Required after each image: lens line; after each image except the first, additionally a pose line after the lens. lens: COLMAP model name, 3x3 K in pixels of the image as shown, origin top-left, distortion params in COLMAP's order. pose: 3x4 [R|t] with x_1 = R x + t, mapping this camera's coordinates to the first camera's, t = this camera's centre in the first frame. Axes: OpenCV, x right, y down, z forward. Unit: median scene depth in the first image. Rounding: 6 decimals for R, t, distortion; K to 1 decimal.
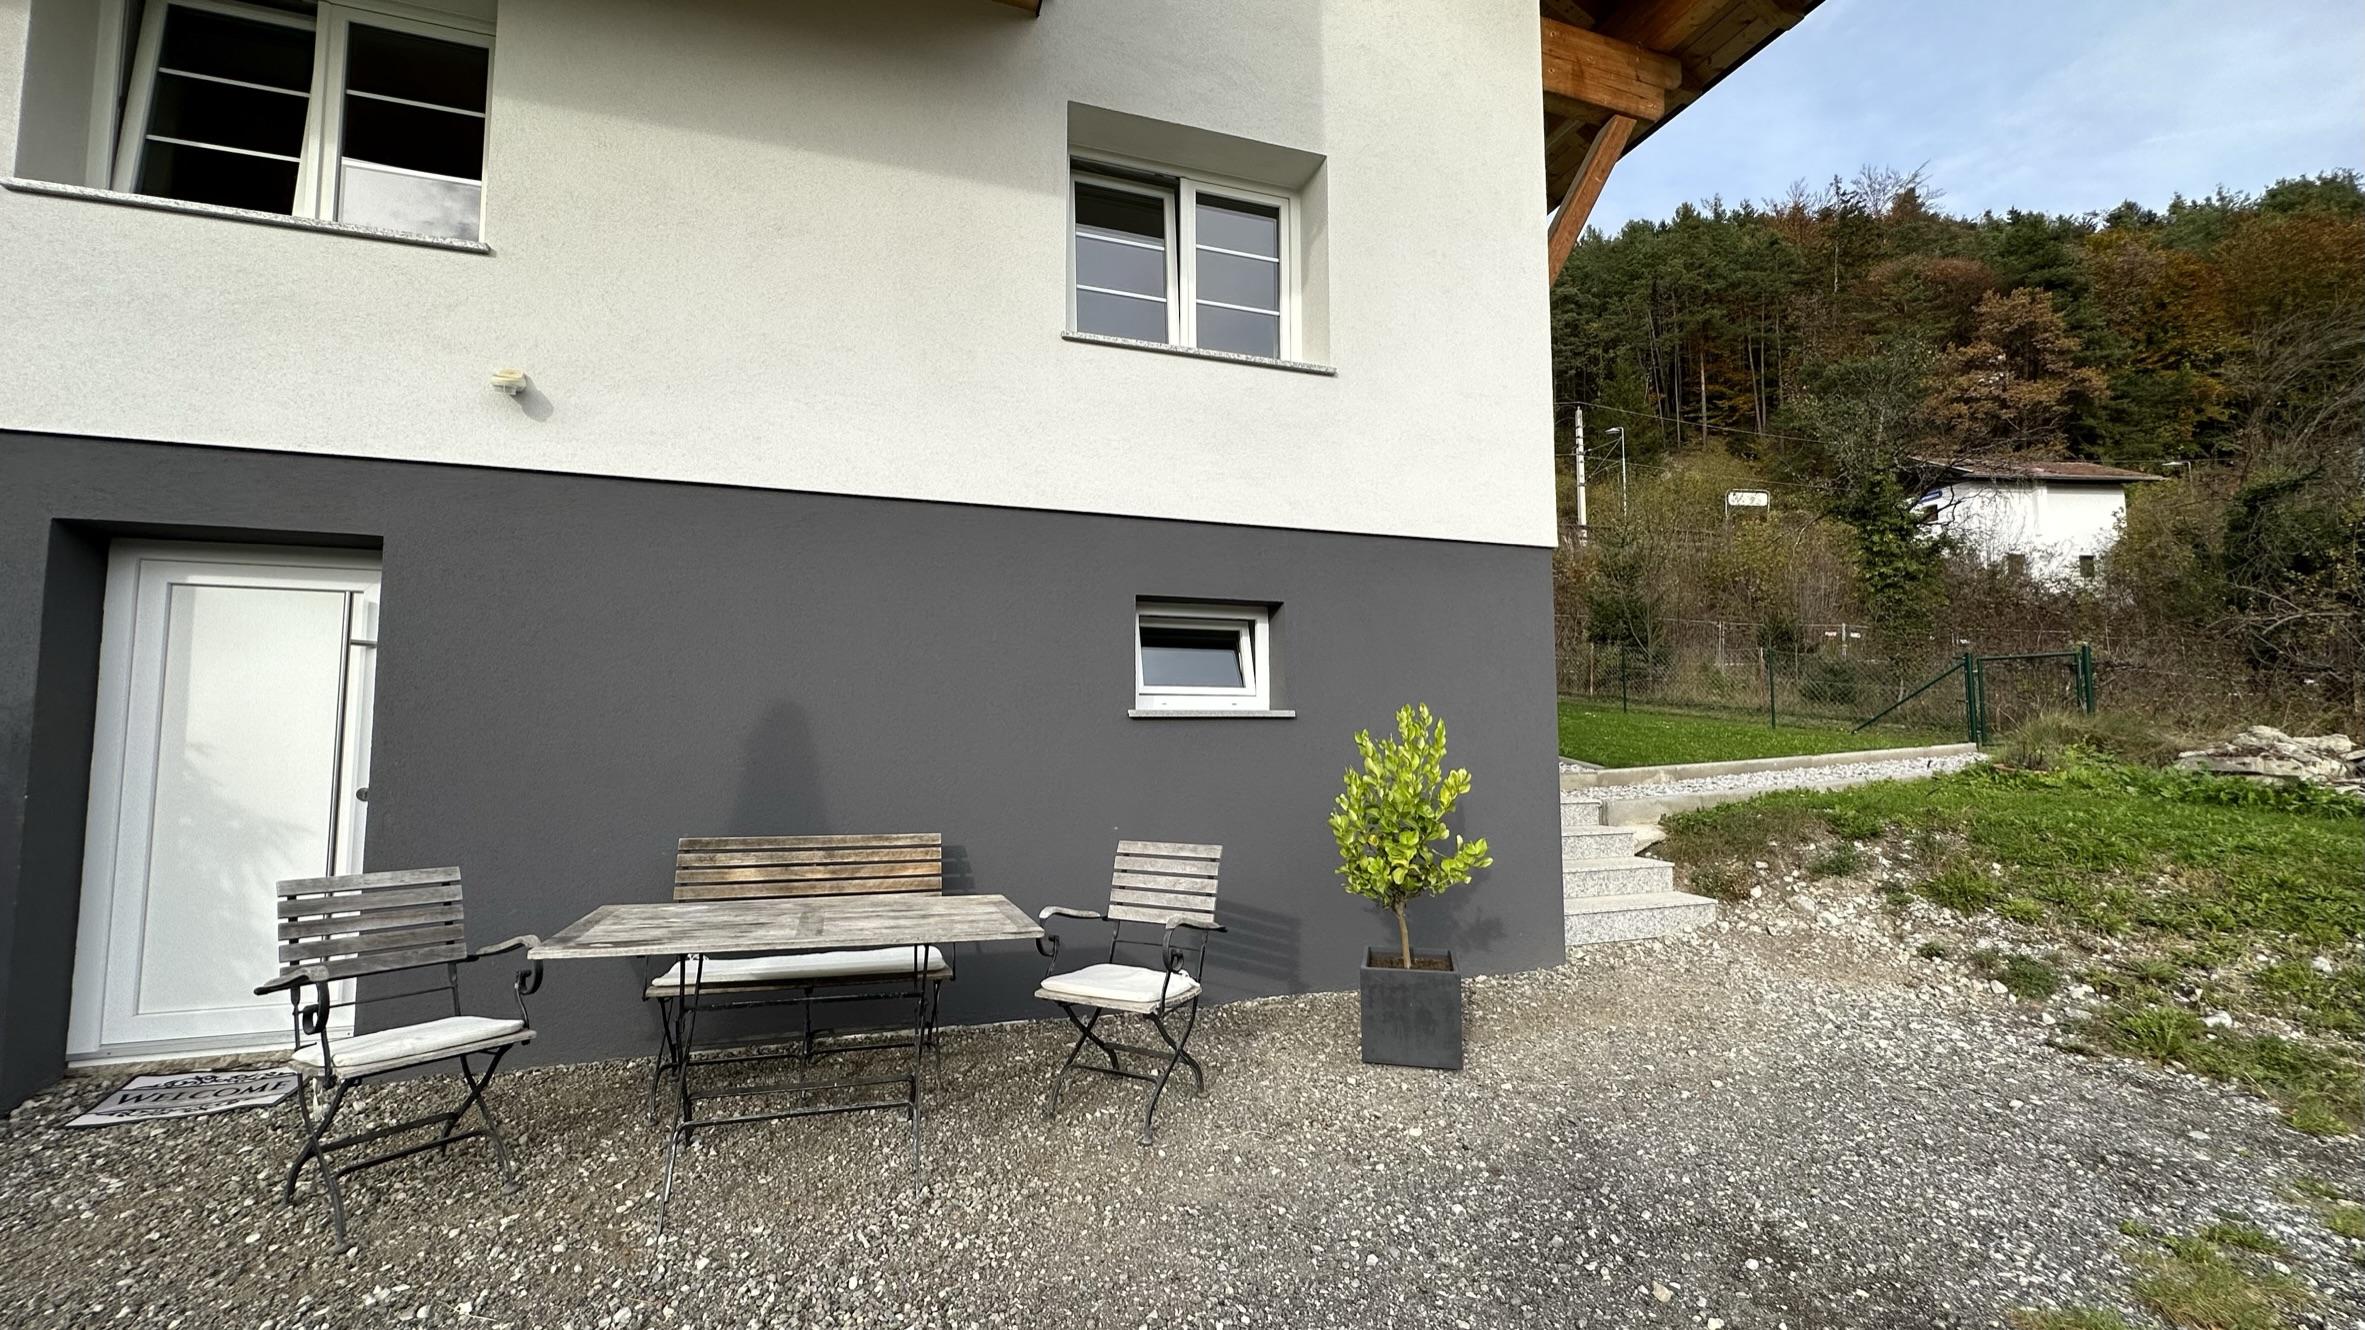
lens RADIAL K [[941.7, 0, 1178.0], [0, 941.7, 671.3], [0, 0, 1]] dist [-0.002165, 0.000661]
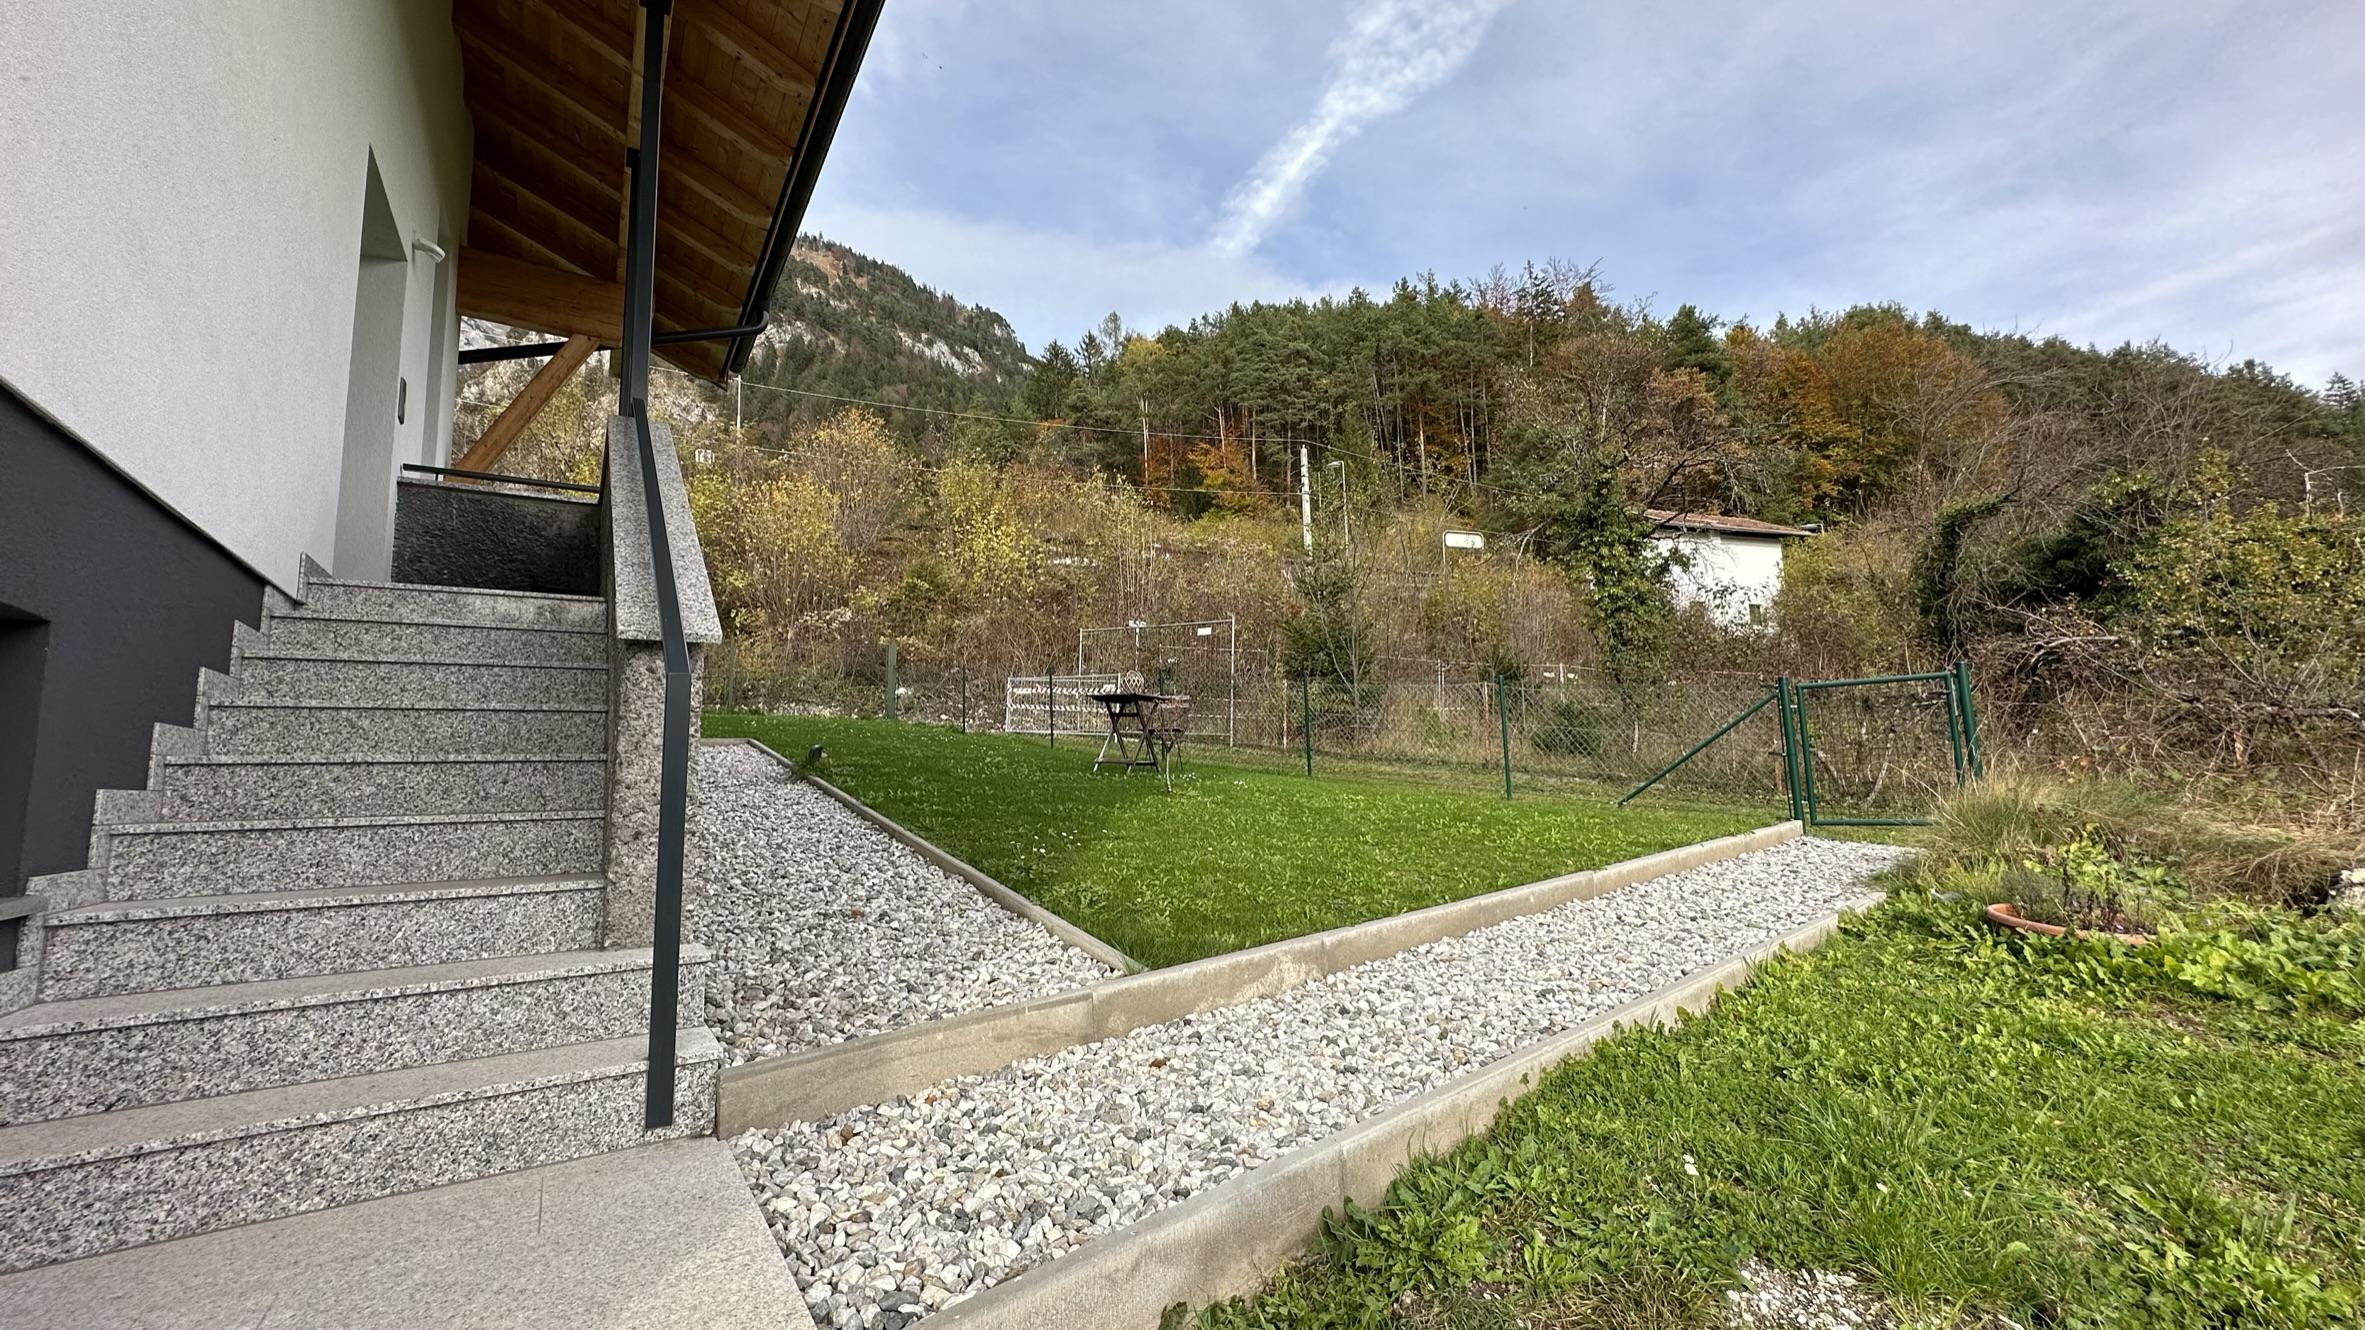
lens RADIAL K [[941.7, 0, 1178.0], [0, 941.7, 671.3], [0, 0, 1]] dist [-0.002165, 0.000661]
pose [[0.969732, 0.003784, 0.244143, 0.057672], [0.009805, 0.998470, -0.054419, 0.001394], [-0.243975, 0.055165, 0.968211, 0.096388]]
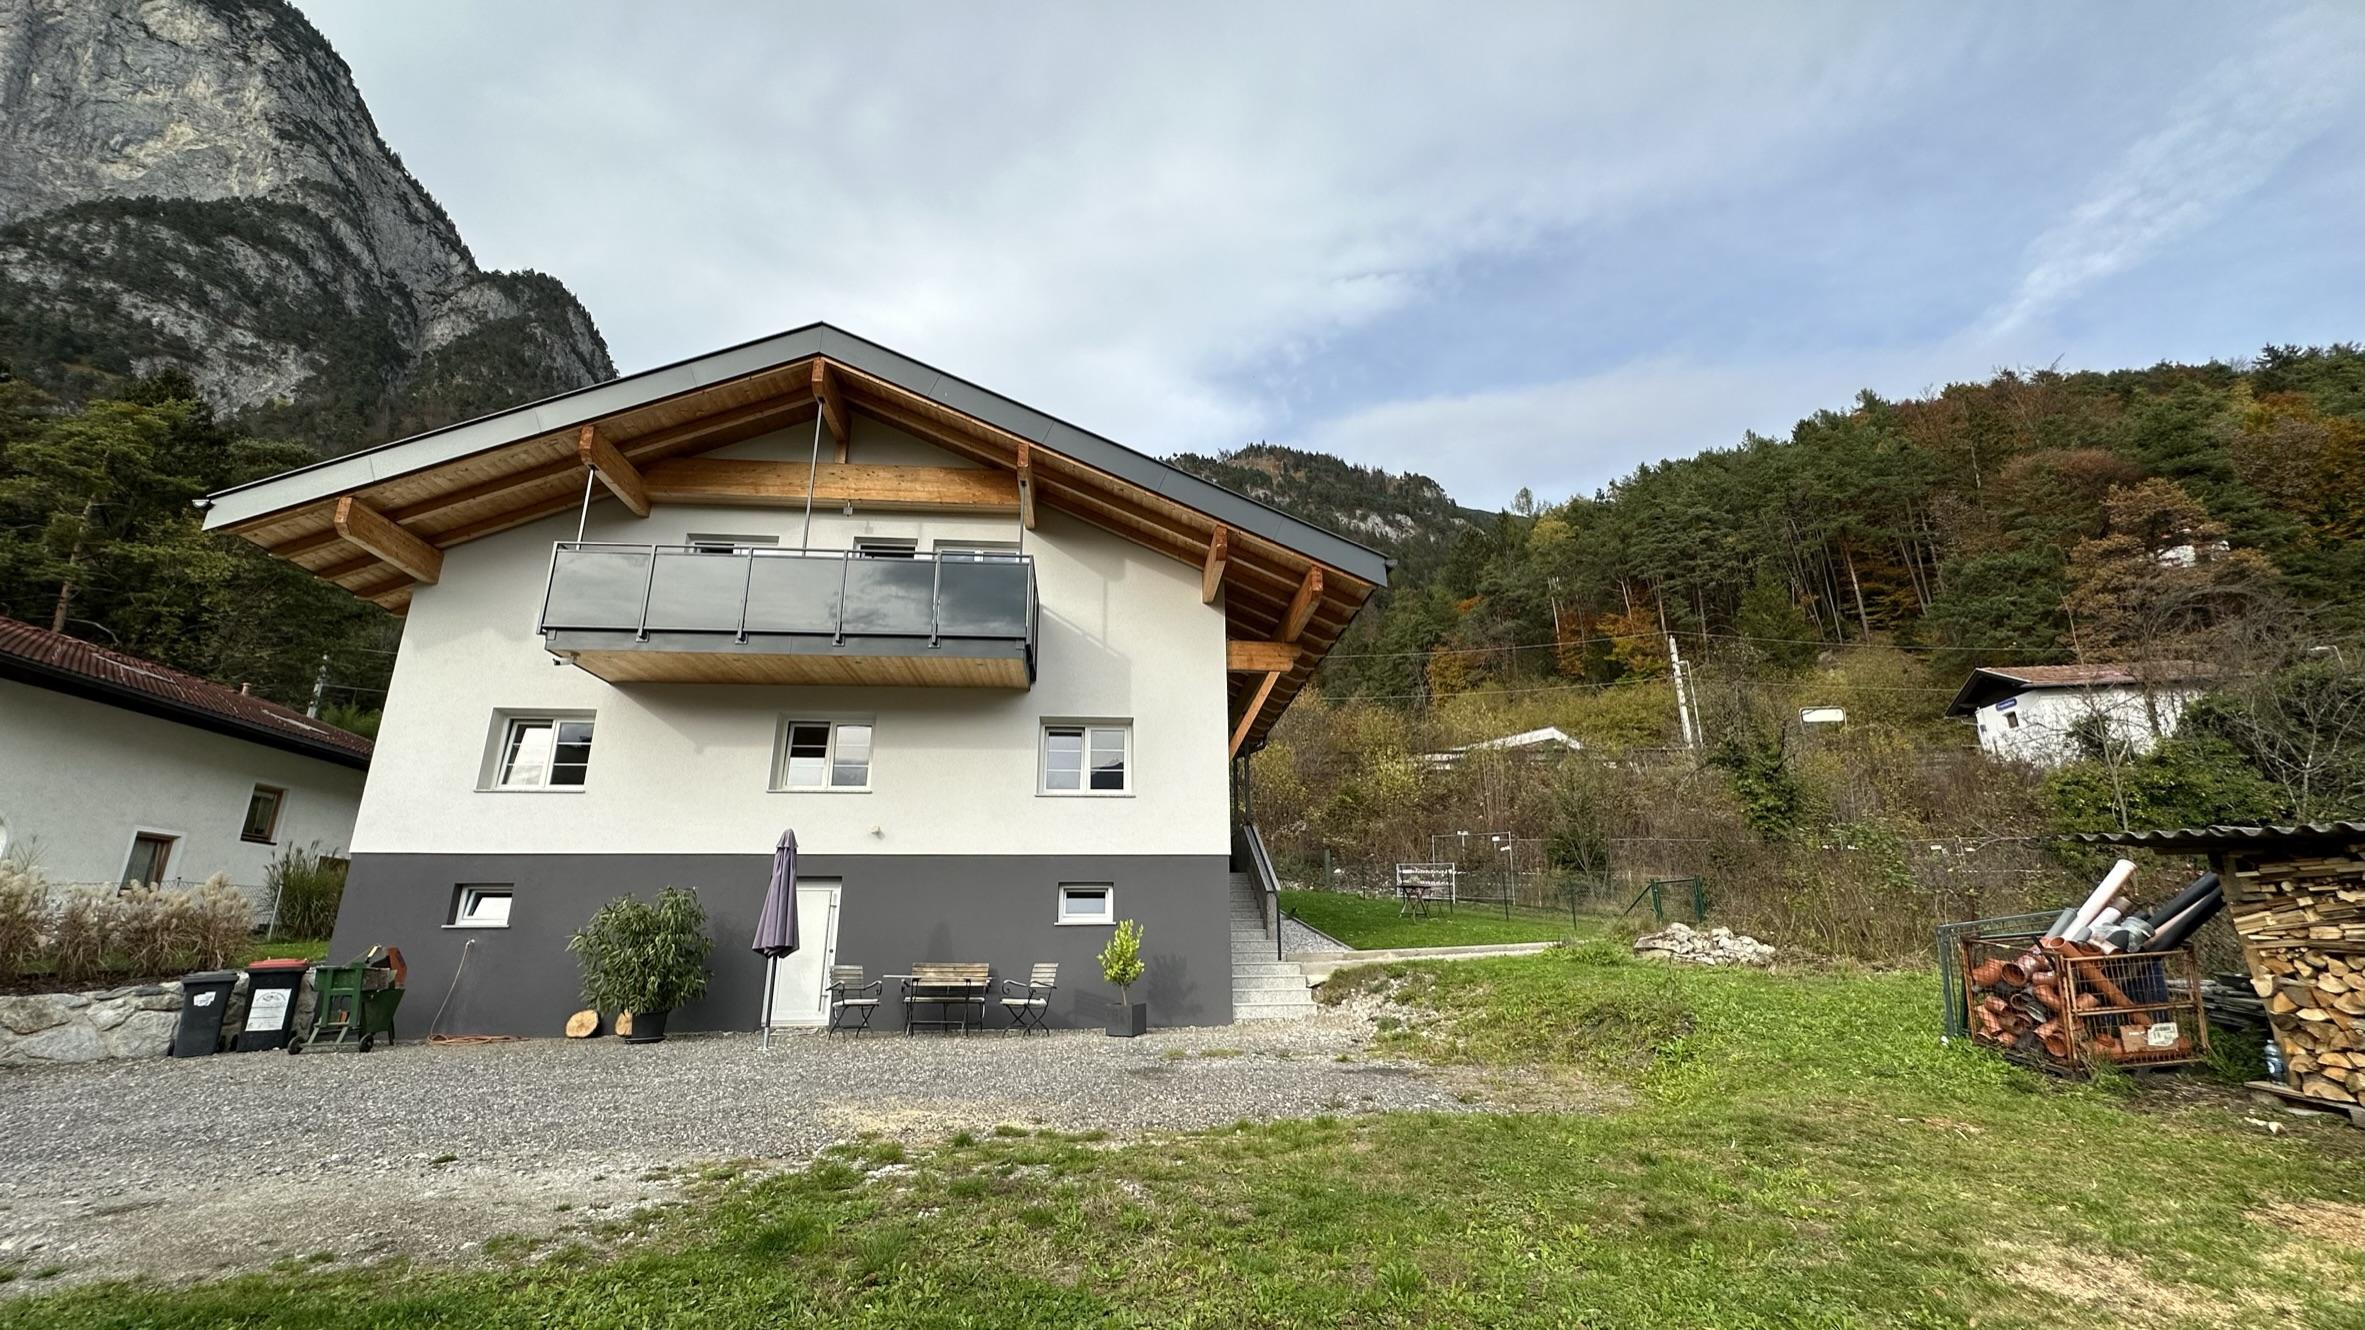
lens RADIAL K [[941.7, 0, 1178.0], [0, 941.7, 671.3], [0, 0, 1]] dist [-0.002165, 0.000661]
pose [[0.973228, -0.073169, -0.217885, 0.085087], [0.023350, 0.974546, -0.222968, -0.004861], [0.228653, 0.211911, 0.950164, -0.156163]]
